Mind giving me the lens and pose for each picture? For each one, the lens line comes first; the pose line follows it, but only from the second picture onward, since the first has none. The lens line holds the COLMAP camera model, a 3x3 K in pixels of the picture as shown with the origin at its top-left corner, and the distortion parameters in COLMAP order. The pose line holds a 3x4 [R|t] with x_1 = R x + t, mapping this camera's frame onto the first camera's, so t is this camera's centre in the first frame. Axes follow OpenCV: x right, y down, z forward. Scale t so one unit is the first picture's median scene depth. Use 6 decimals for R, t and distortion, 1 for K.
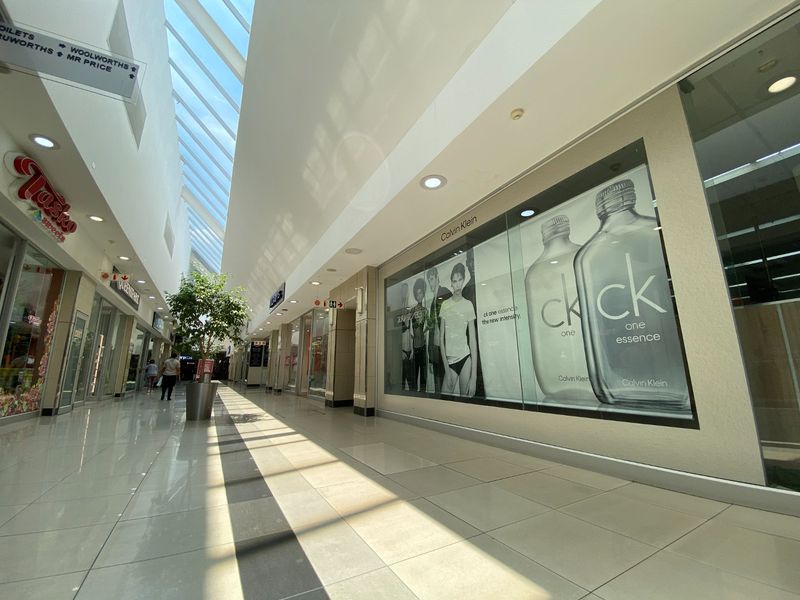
lens RADIAL K [[323.2, 0, 401.5], [0, 323.2, 301.7], [0, 0, 1]] dist [0.004237, -0.000129]
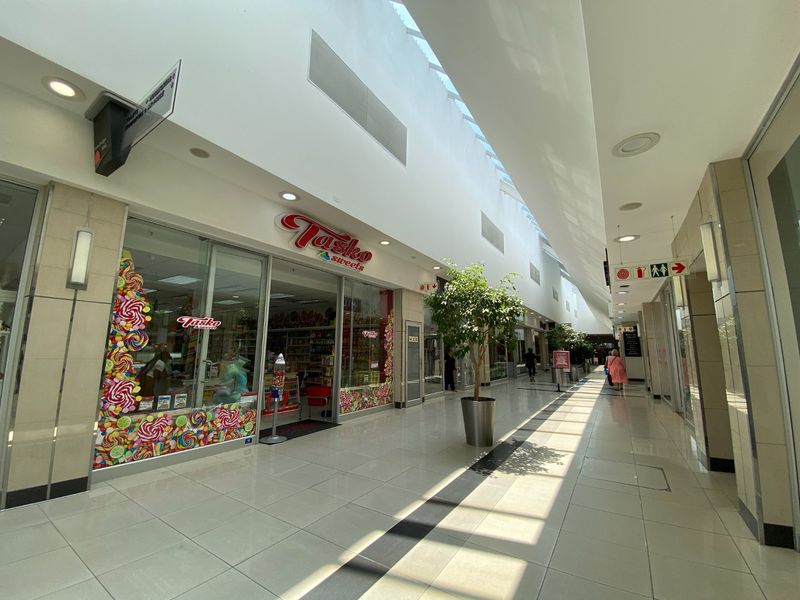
lens RADIAL K [[323.2, 0, 399.1], [0, 323.2, 299.5], [0, 0, 1]] dist [0.004237, -0.000129]
pose [[0.440958, -0.126506, -0.888568, 0.060497], [0.175949, 0.982991, -0.052634, 0.009473], [0.880113, -0.133133, 0.455716, 0.479127]]
